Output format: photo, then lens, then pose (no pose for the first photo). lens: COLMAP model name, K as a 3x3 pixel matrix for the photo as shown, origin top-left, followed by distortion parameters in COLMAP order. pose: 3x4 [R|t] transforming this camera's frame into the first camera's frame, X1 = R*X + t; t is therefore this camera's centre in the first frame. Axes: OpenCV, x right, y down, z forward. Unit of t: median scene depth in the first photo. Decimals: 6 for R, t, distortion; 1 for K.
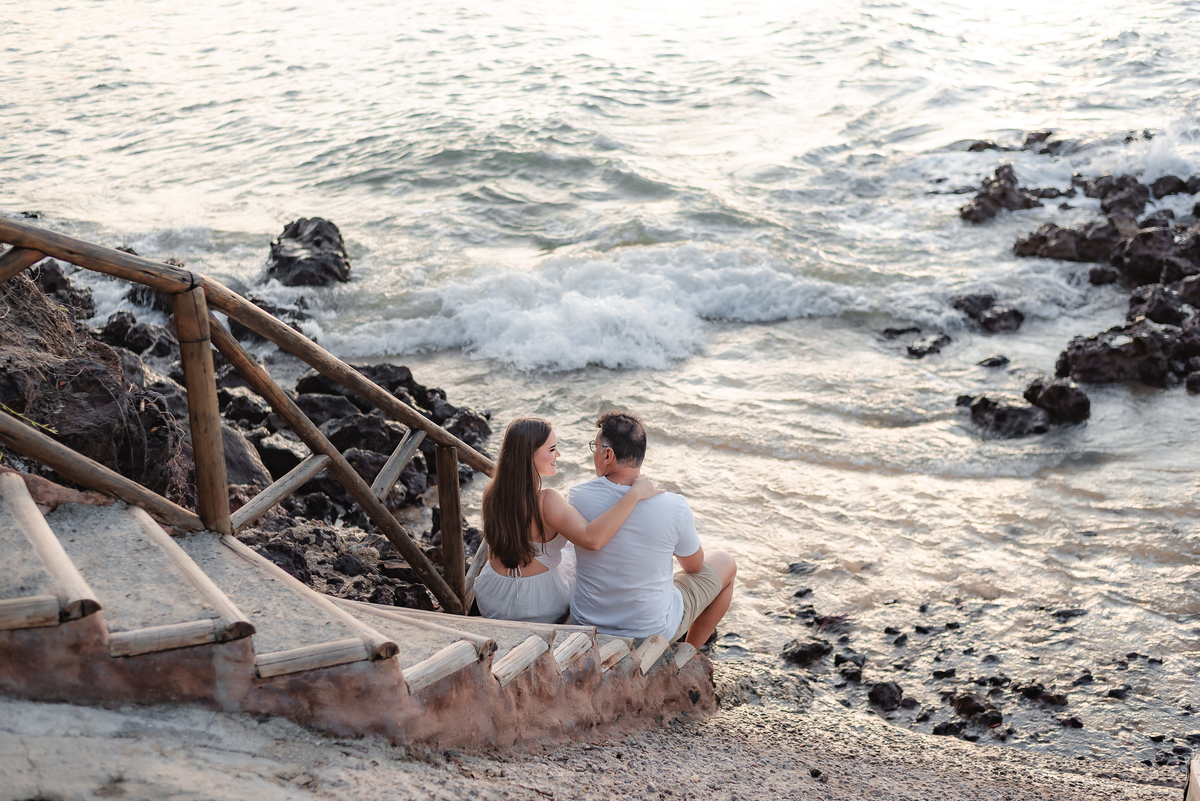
lens RADIAL K [[1724.7, 0, 600.0], [0, 1724.7, 400.5], [0, 0, 1]] dist [-0.004468, 0.010234]
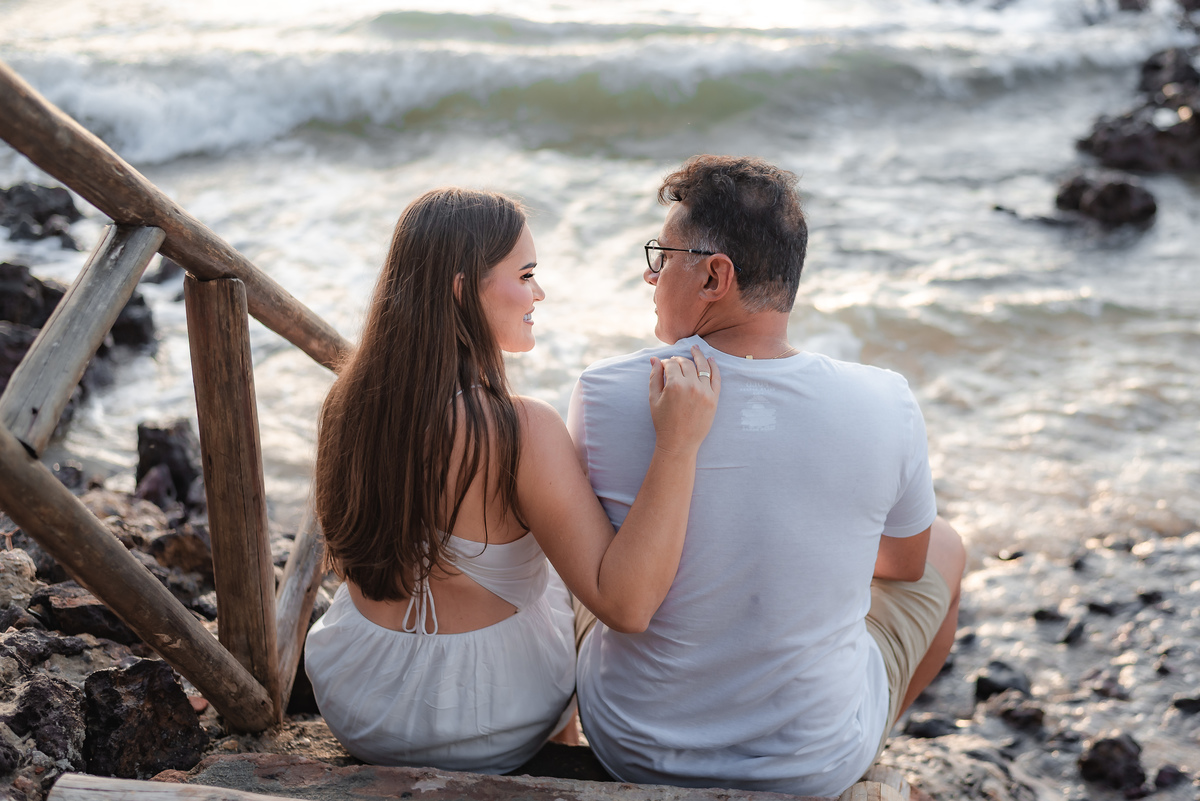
lens RADIAL K [[1724.7, 0, 600.0], [0, 1724.7, 400.5], [0, 0, 1]] dist [-0.004468, 0.010234]
pose [[0.980763, -0.049566, 0.188804, -0.077474], [0.036106, 0.996599, 0.074076, 0.027881], [-0.191833, -0.065834, 0.979217, 0.621456]]
